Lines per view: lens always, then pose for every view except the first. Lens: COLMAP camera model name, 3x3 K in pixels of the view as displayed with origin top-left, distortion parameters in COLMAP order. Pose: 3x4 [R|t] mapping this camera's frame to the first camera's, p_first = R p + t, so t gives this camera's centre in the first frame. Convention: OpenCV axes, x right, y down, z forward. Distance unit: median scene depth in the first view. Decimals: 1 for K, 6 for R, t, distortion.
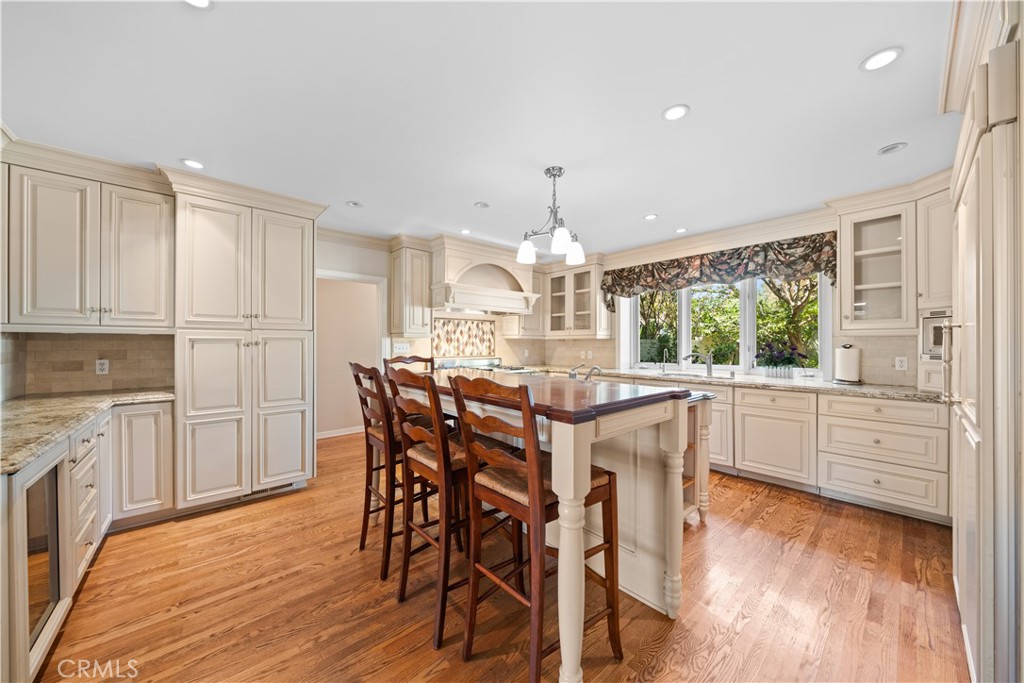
lens RADIAL K [[352.9, 0, 508.2], [0, 352.9, 344.5], [0, 0, 1]] dist [-0.007254, 0.000340]
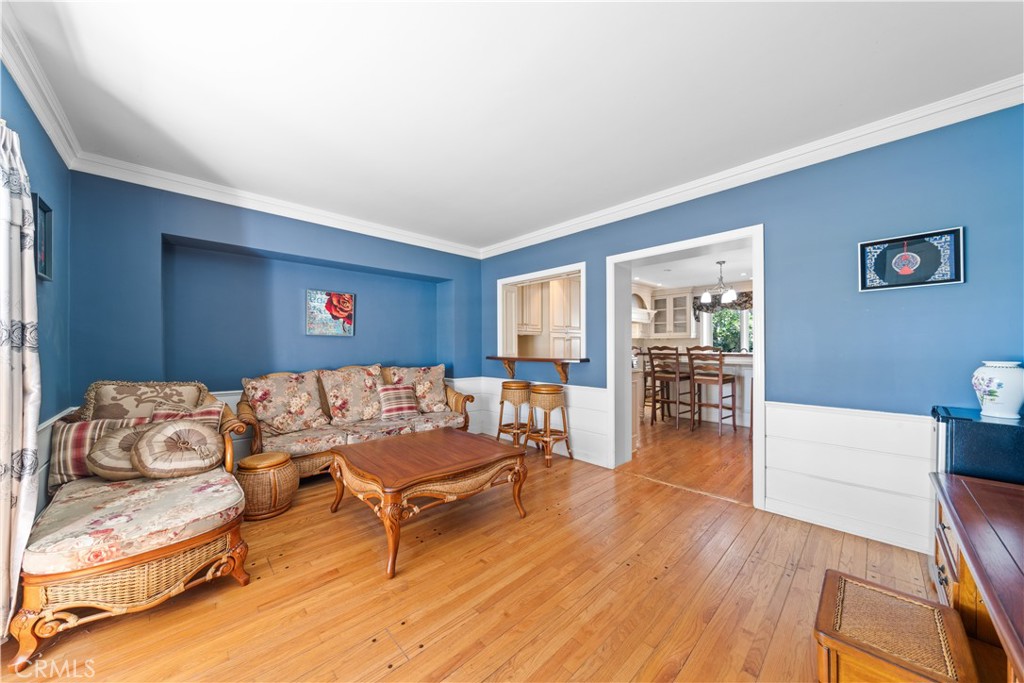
lens RADIAL K [[352.9, 0, 513.1], [0, 352.9, 344.7], [0, 0, 1]] dist [-0.007254, 0.000340]
pose [[0.998310, -0.005559, 0.057846, -1.075494], [0.006050, 0.999947, -0.008328, 0.037420], [-0.057797, 0.008664, 0.998291, -0.943706]]
